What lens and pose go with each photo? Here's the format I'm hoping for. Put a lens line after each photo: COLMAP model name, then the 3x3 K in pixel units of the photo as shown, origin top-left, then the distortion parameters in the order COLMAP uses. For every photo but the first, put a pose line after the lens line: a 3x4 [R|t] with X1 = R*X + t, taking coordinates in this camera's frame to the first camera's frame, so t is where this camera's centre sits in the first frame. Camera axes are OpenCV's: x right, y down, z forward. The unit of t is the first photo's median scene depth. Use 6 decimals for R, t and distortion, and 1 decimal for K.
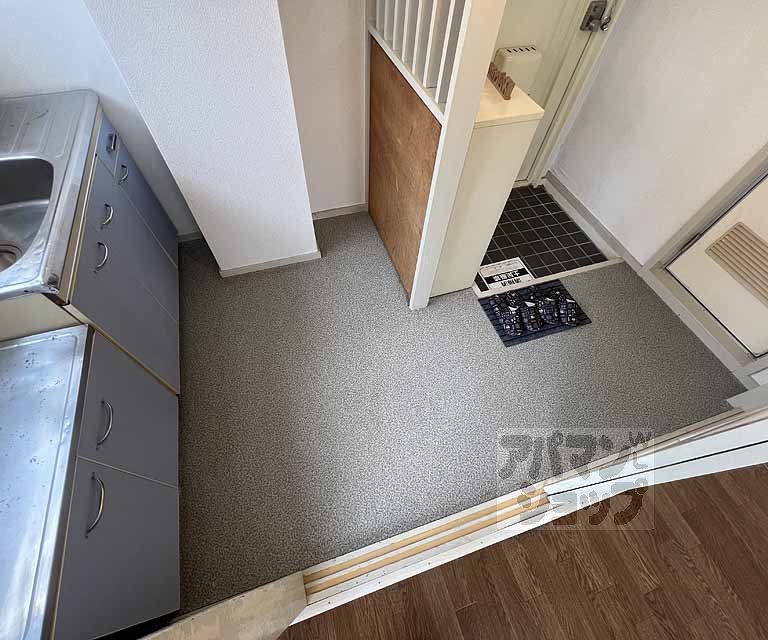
lens RADIAL K [[343.1, 0, 375.9], [0, 343.1, 319.9], [0, 0, 1]] dist [-0.003794, 0.001556]
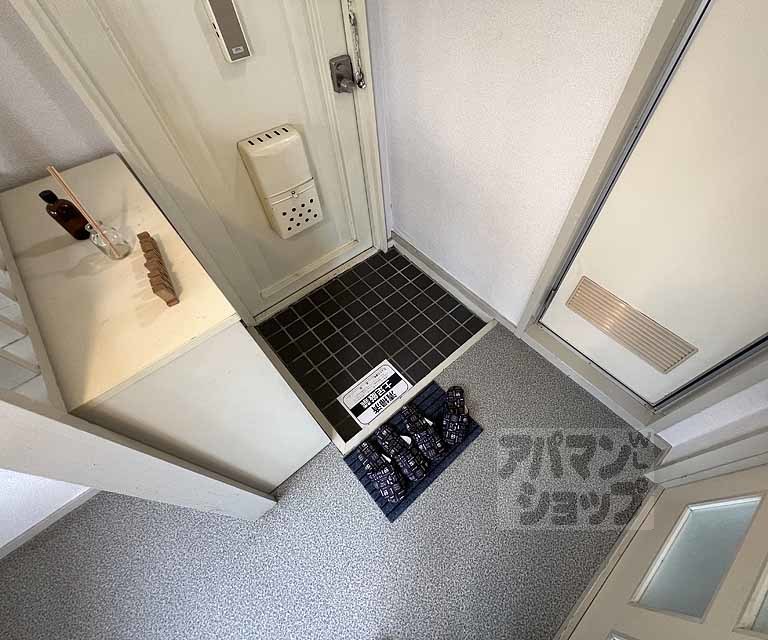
lens RADIAL K [[343.1, 0, 415.7], [0, 343.1, 318.1], [0, 0, 1]] dist [-0.003794, 0.001556]
pose [[0.908911, -0.360076, 0.210301, 0.394630], [0.363569, 0.931278, 0.023197, -0.305040], [-0.204201, 0.055374, 0.977362, 0.218176]]
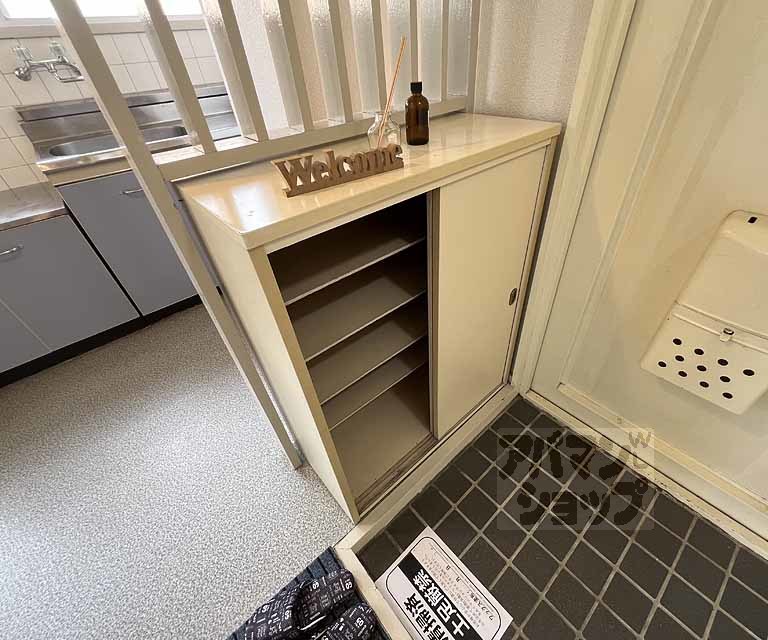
lens RADIAL K [[343.1, 0, 398.3], [0, 343.1, 321.2], [0, 0, 1]] dist [-0.003794, 0.001556]
pose [[0.403529, 0.548454, -0.732368, 0.533363], [-0.720657, 0.683699, 0.114930, -0.432803], [0.563753, 0.481409, 0.671140, 0.535348]]
